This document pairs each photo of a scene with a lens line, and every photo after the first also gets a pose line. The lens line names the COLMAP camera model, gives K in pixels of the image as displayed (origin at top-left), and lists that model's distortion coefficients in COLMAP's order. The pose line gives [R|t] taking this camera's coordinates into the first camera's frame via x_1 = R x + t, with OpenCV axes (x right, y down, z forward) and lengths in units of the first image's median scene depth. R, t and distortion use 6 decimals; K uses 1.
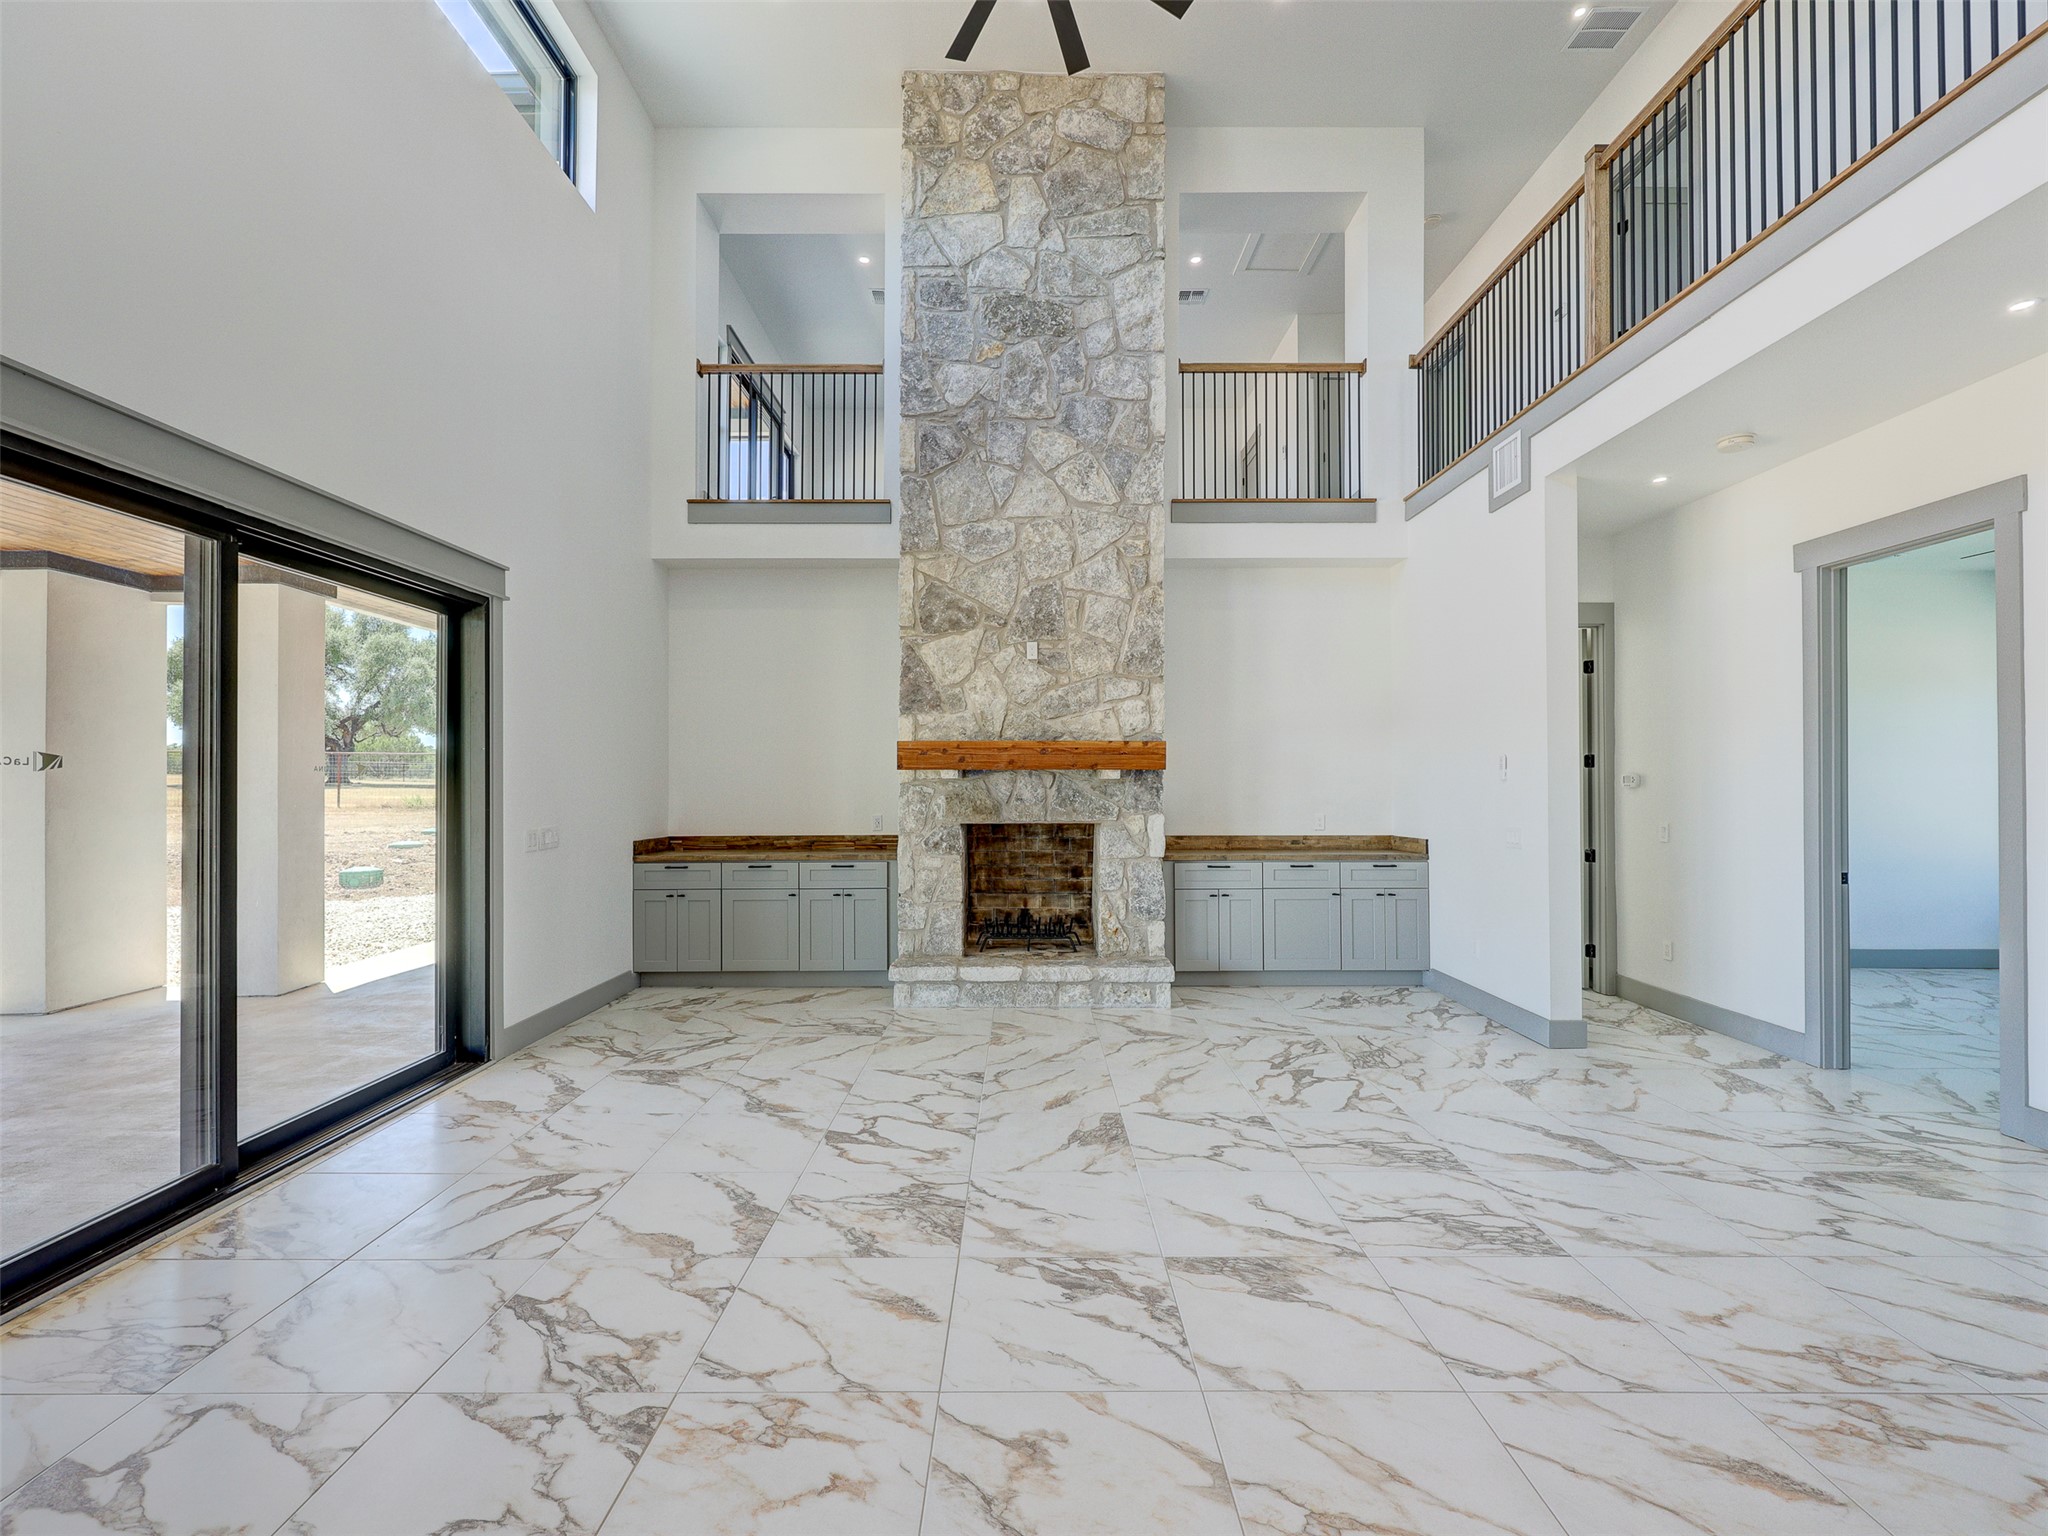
lens RADIAL K [[924.4, 0, 1026.8], [0, 924.4, 777.0], [0, 0, 1]] dist [0.010496, 0.000239]
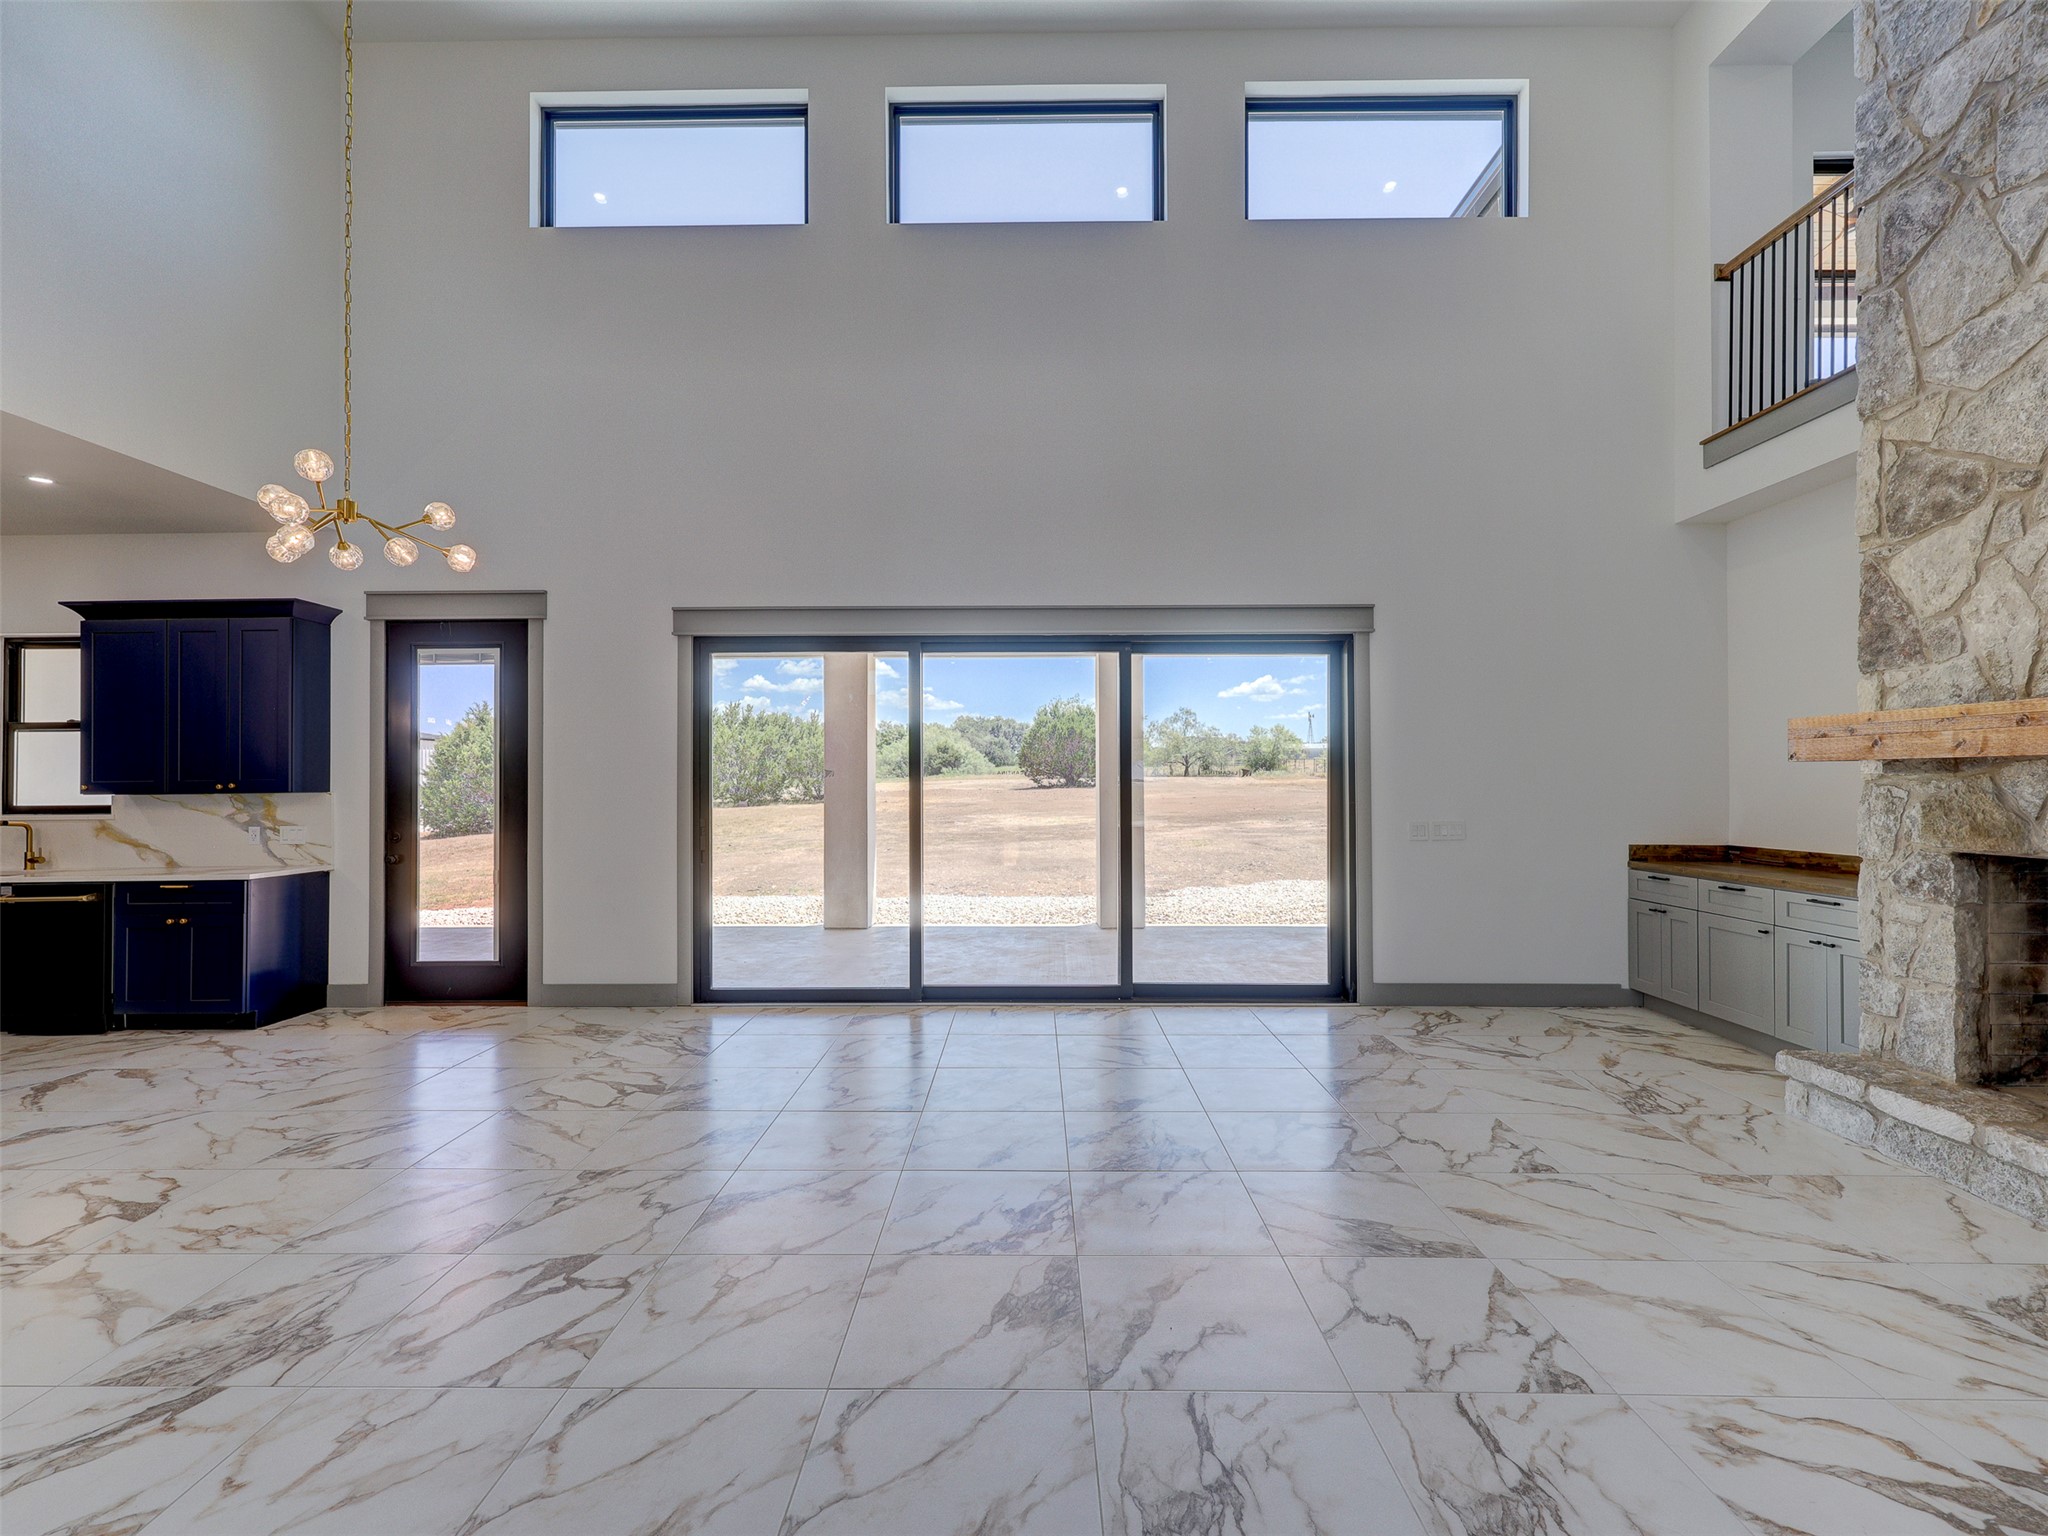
lens RADIAL K [[924.4, 0, 1024.4], [0, 924.4, 775.5], [0, 0, 1]] dist [0.010496, 0.000239]
pose [[-0.001142, -0.005447, -0.999985, 0.512671], [0.009379, 0.999941, -0.005458, 0.000604], [0.999955, -0.009385, -0.001090, 0.420627]]
